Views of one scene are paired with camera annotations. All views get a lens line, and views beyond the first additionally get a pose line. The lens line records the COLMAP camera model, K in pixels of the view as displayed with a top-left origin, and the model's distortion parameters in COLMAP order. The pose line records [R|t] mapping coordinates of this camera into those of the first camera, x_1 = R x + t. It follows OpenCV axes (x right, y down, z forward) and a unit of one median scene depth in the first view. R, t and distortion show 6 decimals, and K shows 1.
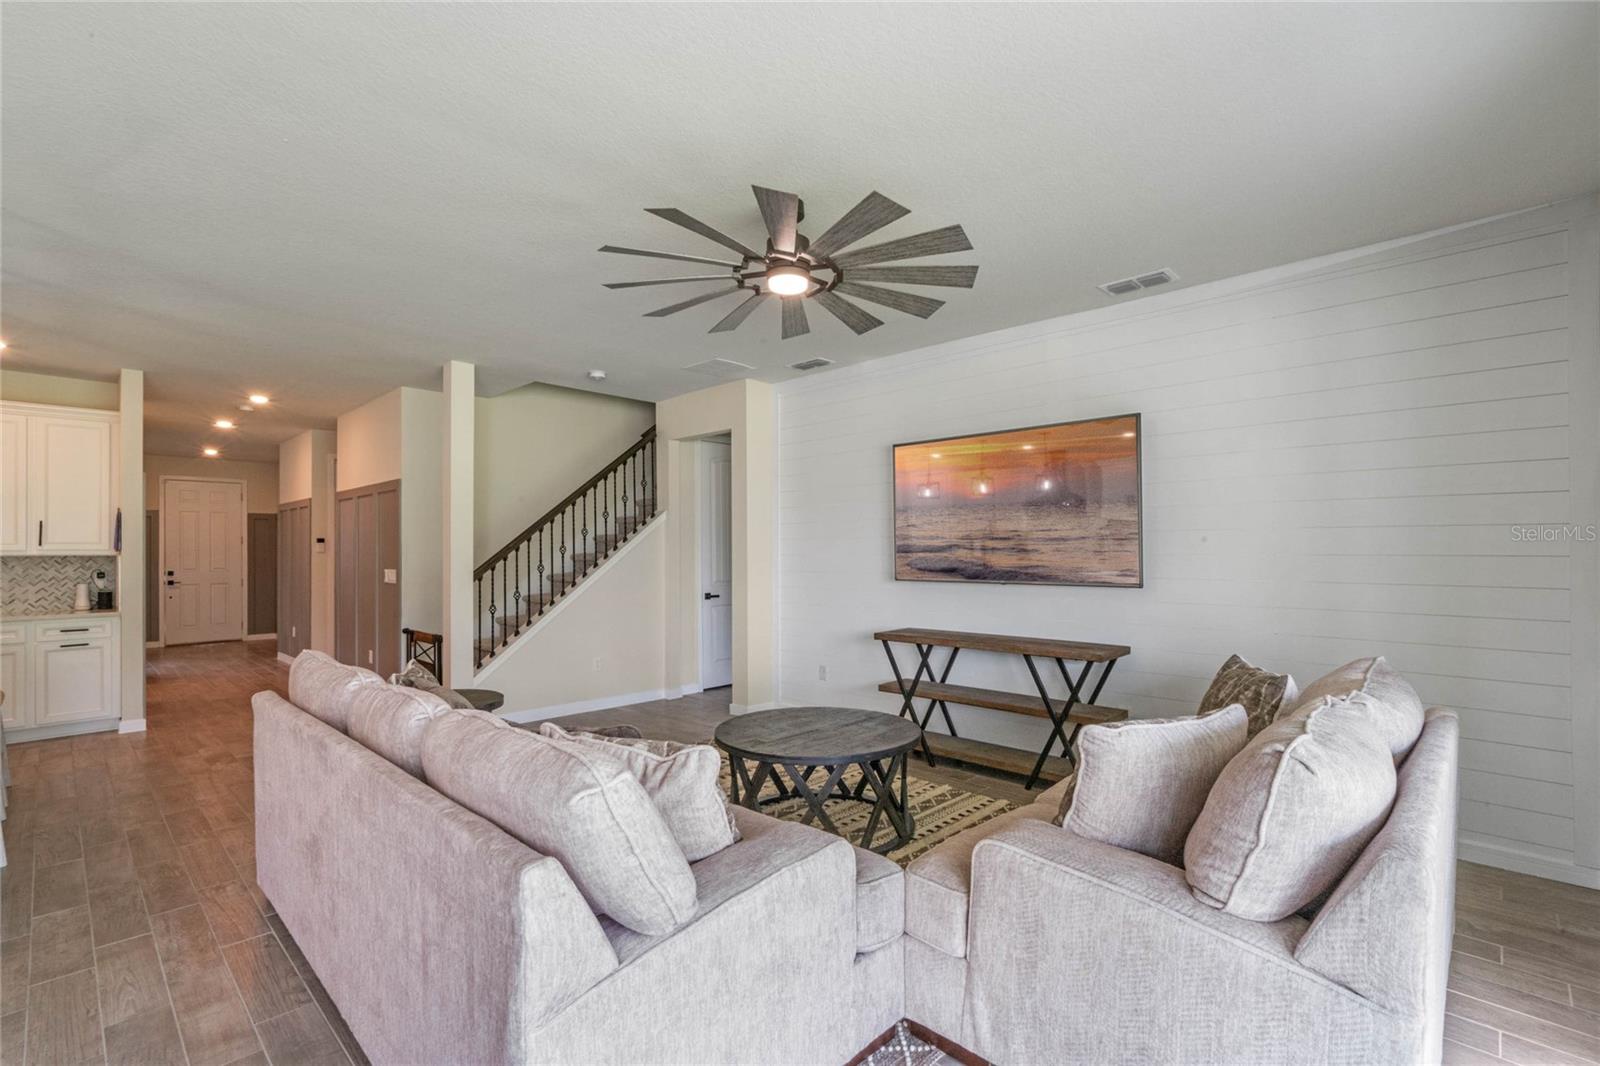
lens RADIAL K [[732.3, 0, 779.7], [0, 732.3, 546.3], [0, 0, 1]] dist [-0.002791, 0.003068]
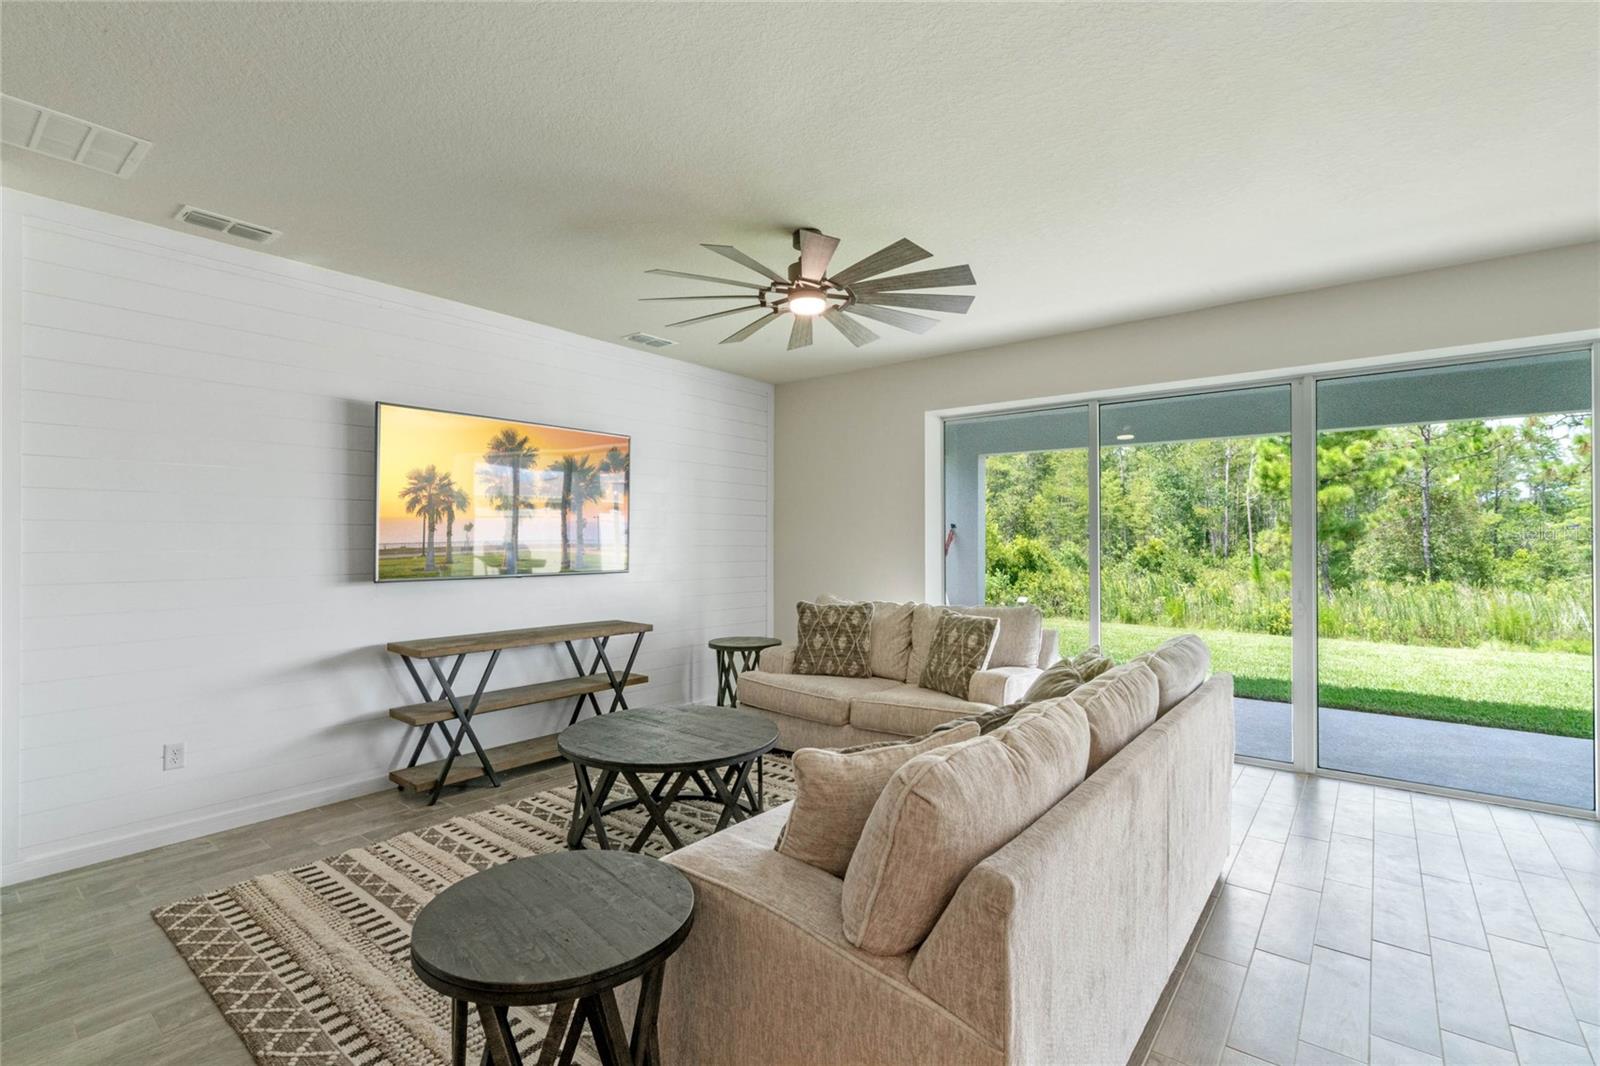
lens RADIAL K [[732.3, 0, 792.9], [0, 732.3, 538.2], [0, 0, 1]] dist [-0.002791, 0.003068]
pose [[-0.112667, 0.009463, 0.993588, -0.597880], [-0.006643, 0.999925, -0.010276, 0.006562], [-0.993611, -0.007758, -0.112596, 0.625219]]
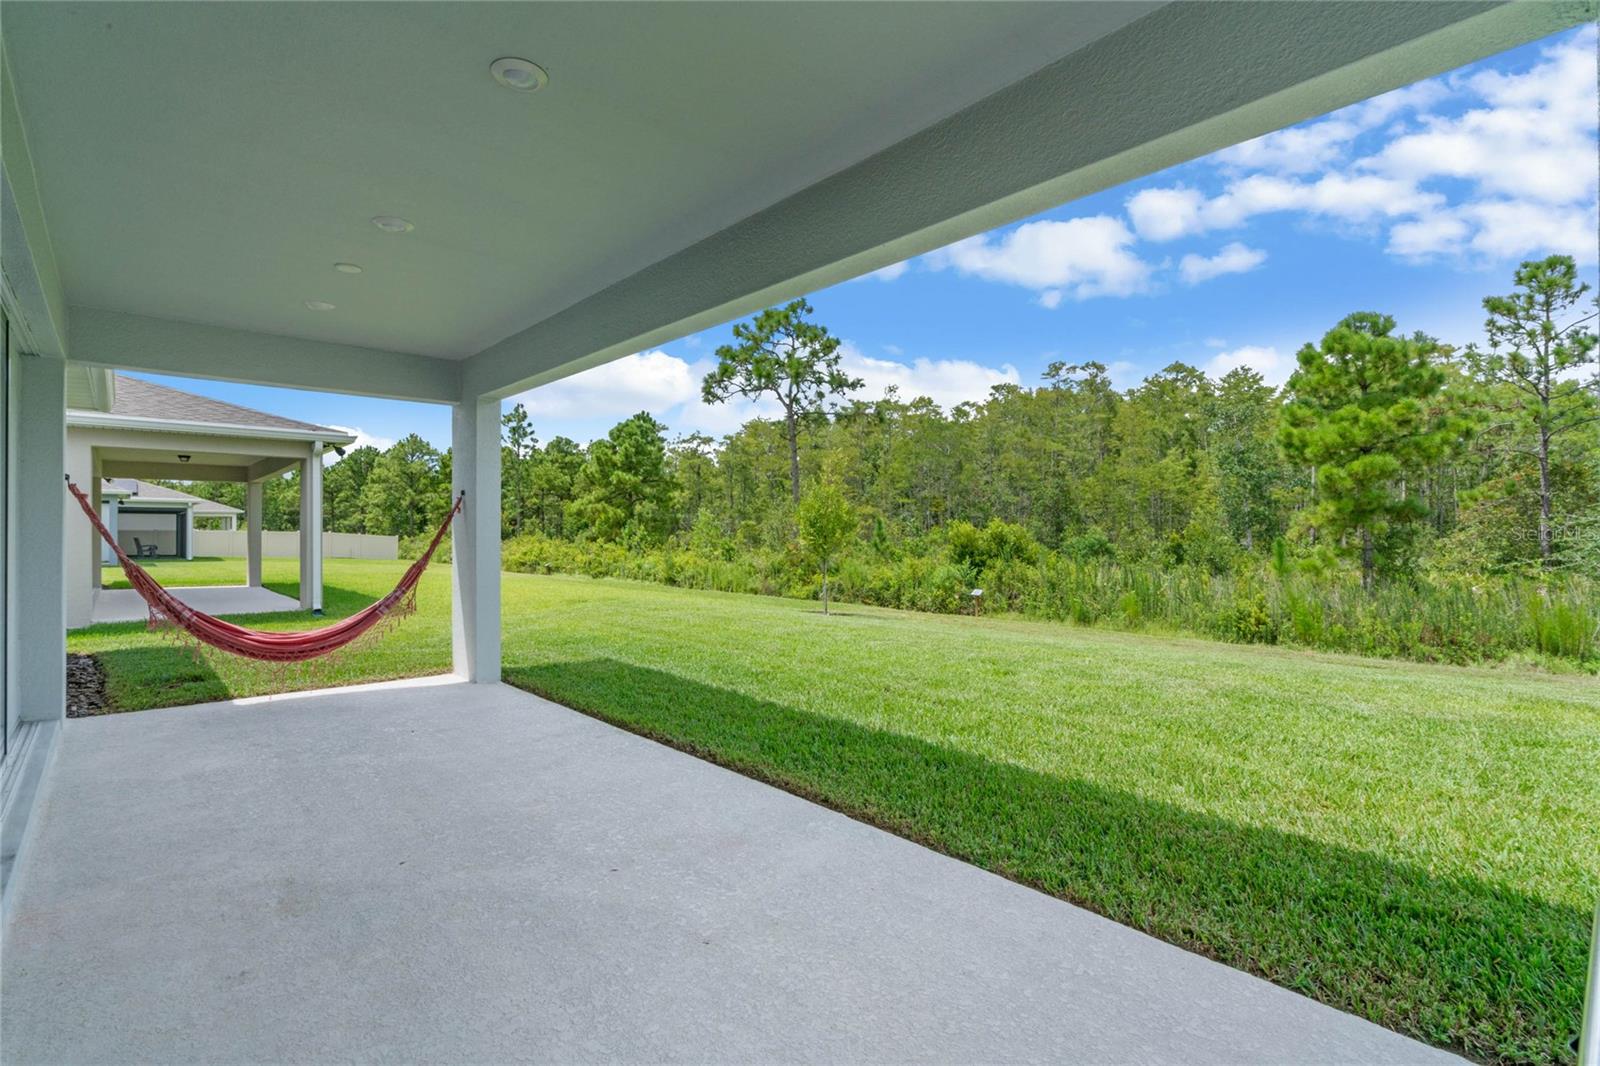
lens RADIAL K [[732.3, 0, 812.9], [0, 732.3, 532.5], [0, 0, 1]] dist [-0.002791, 0.003068]
pose [[0.030797, 0.004040, 0.999517, -0.227997], [-0.004158, 0.999984, -0.003914, 0.029802], [-0.999517, -0.004035, 0.030814, -0.521701]]
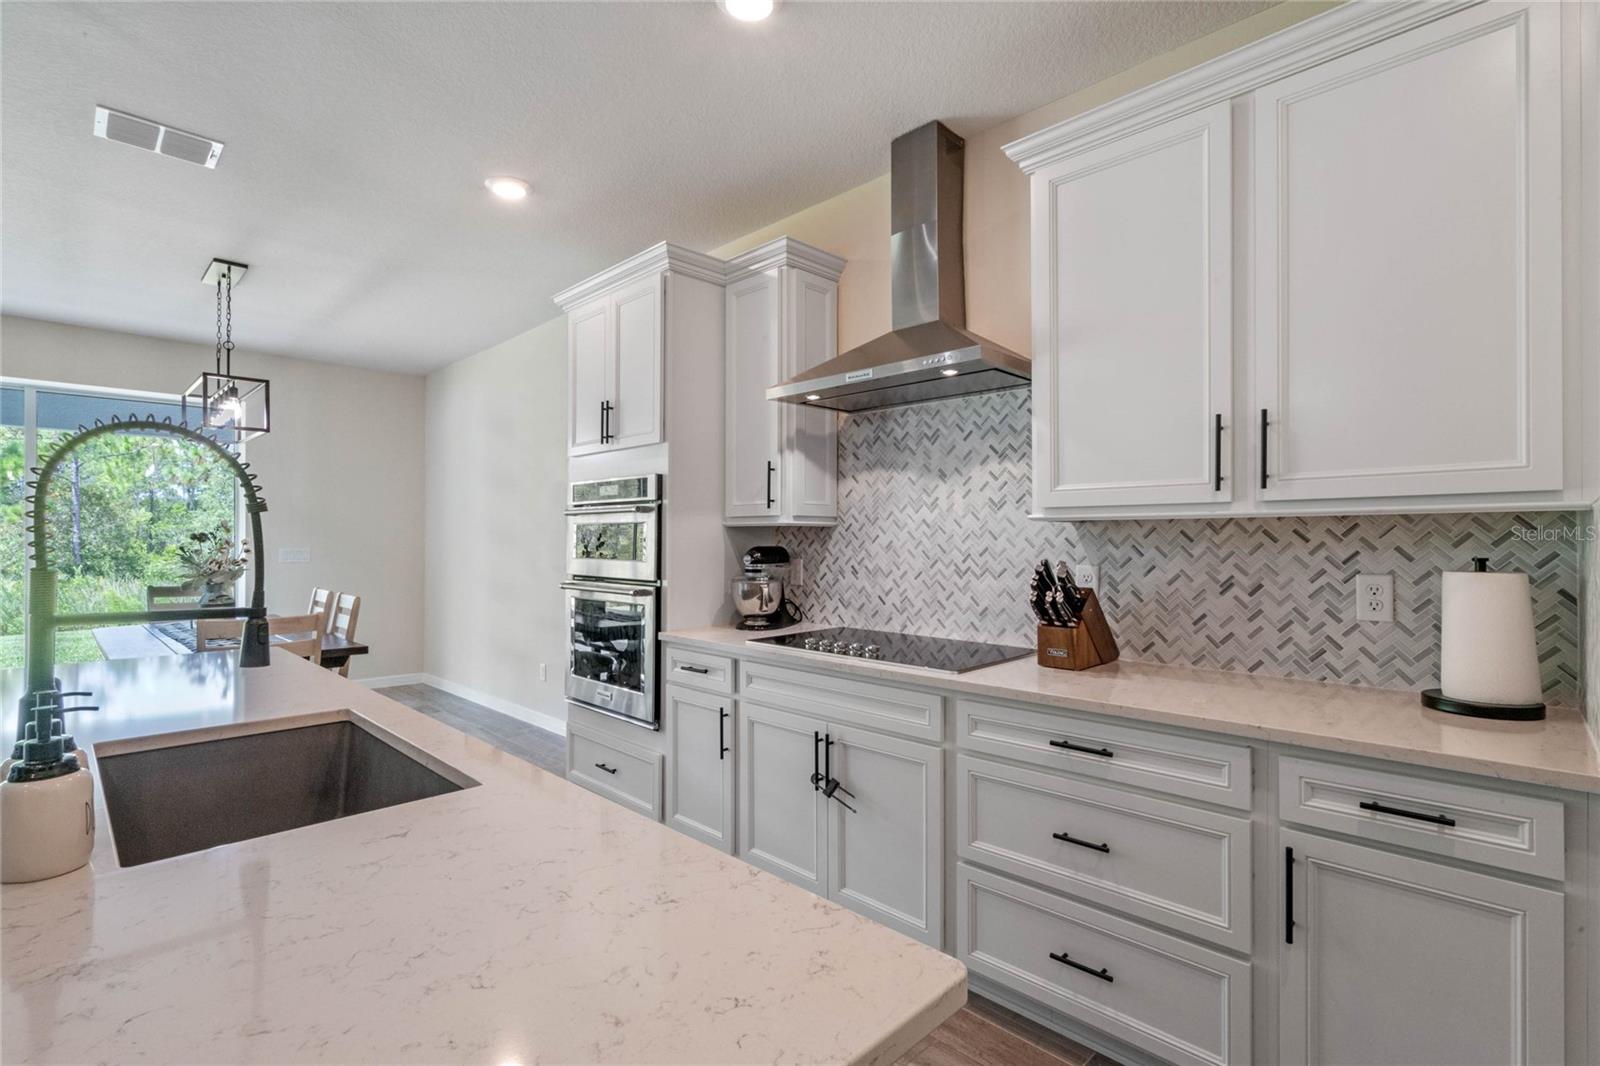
lens RADIAL K [[732.3, 0, 806.1], [0, 732.3, 536.6], [0, 0, 1]] dist [-0.002791, 0.003068]
pose [[-0.999864, 0.003342, -0.016137, -0.974110], [0.003529, 0.999927, -0.011596, 0.021837], [0.016097, -0.011652, -0.999803, 0.746812]]
